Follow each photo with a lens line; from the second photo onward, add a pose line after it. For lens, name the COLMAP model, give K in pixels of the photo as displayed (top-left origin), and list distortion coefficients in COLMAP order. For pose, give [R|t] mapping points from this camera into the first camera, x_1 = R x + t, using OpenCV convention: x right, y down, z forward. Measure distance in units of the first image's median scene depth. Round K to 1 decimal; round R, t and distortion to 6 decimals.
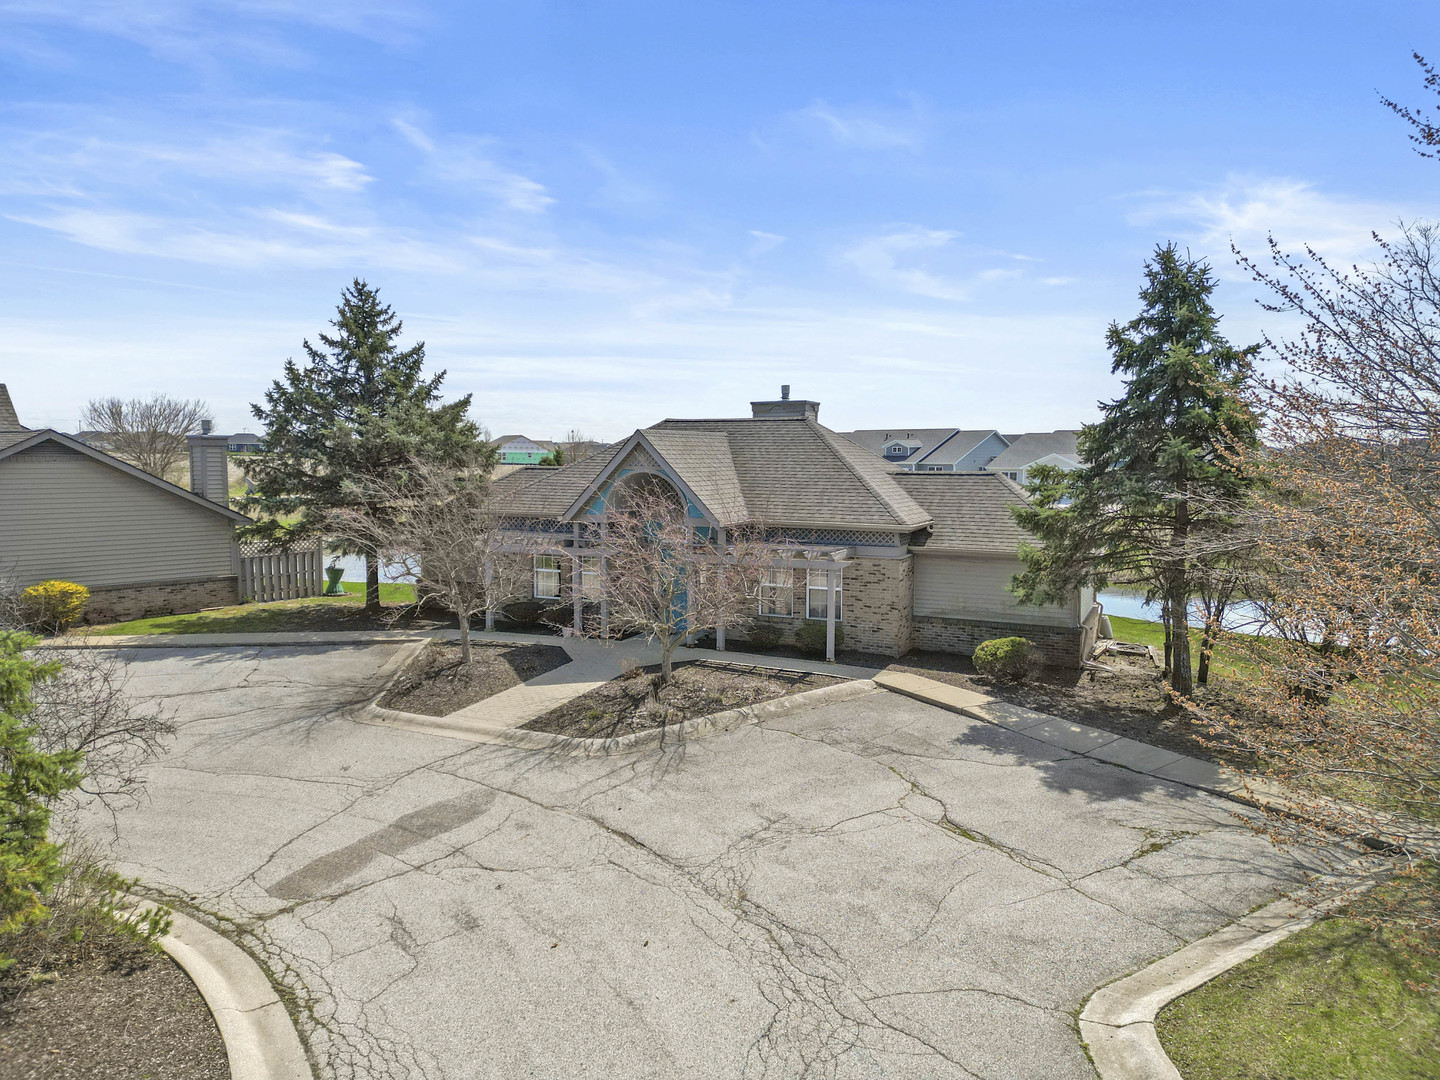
lens RADIAL K [[997.5, 0, 720.0], [0, 997.5, 540.0], [0, 0, 1]] dist [0.029828, -0.003741]
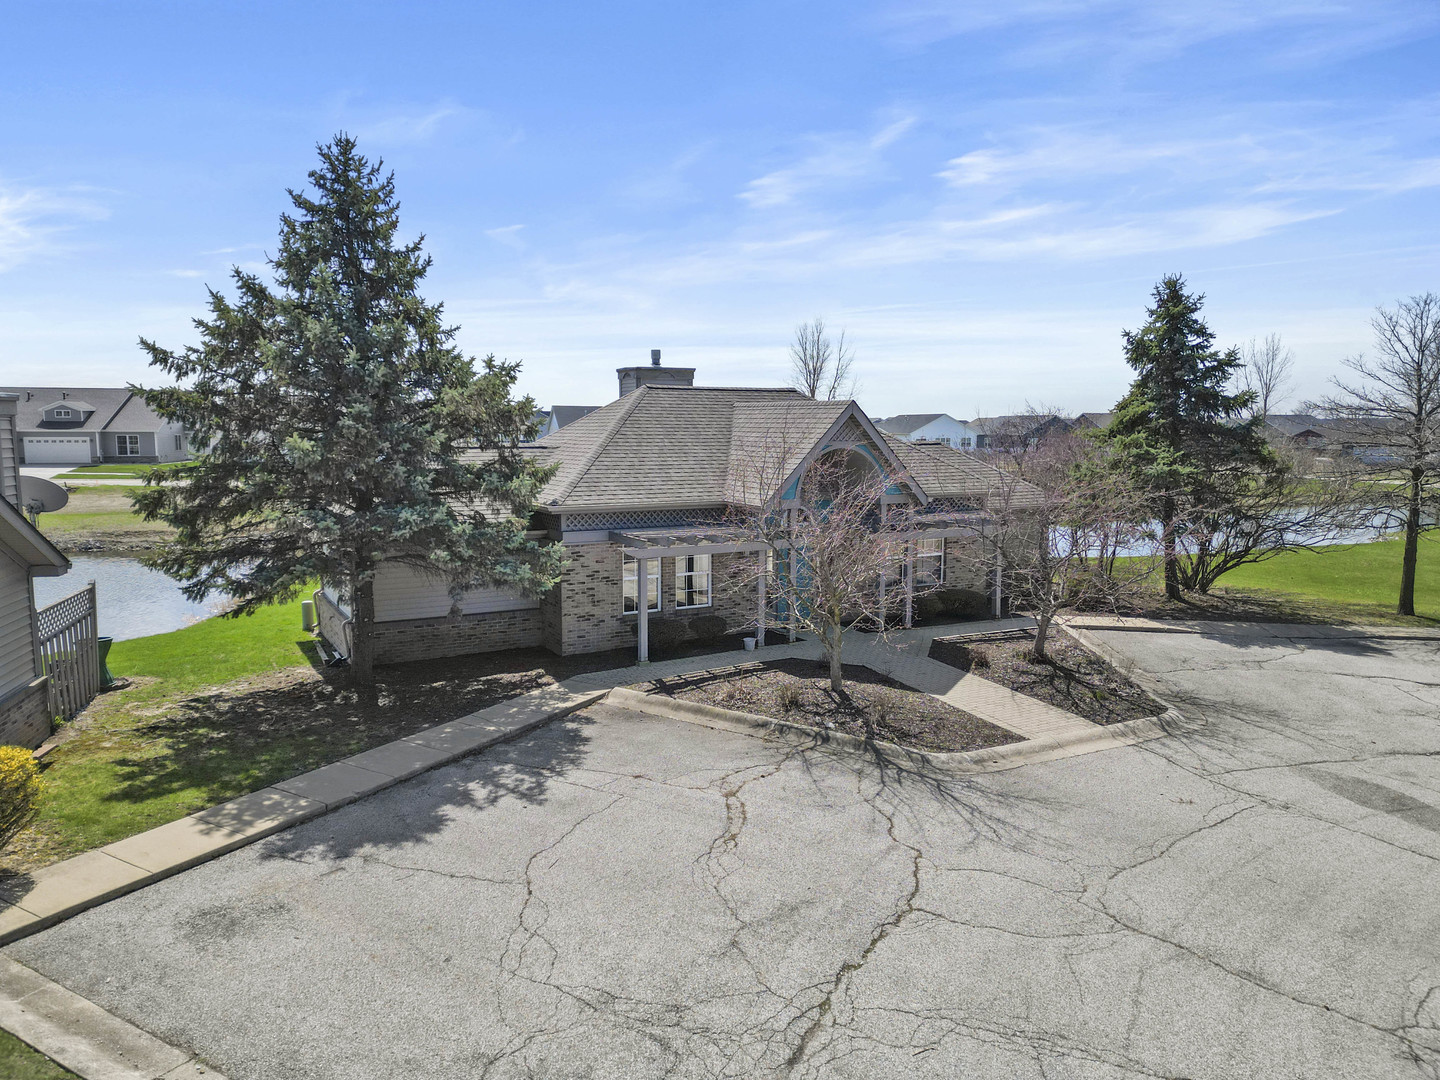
lens RADIAL K [[997.5, 0, 720.0], [0, 997.5, 540.0], [0, 0, 1]] dist [0.029828, -0.003741]
pose [[0.597017, -0.096227, 0.796436, -1.023908], [0.068120, 0.995275, 0.069188, -0.065417], [-0.799331, 0.012947, 0.600751, 0.643922]]
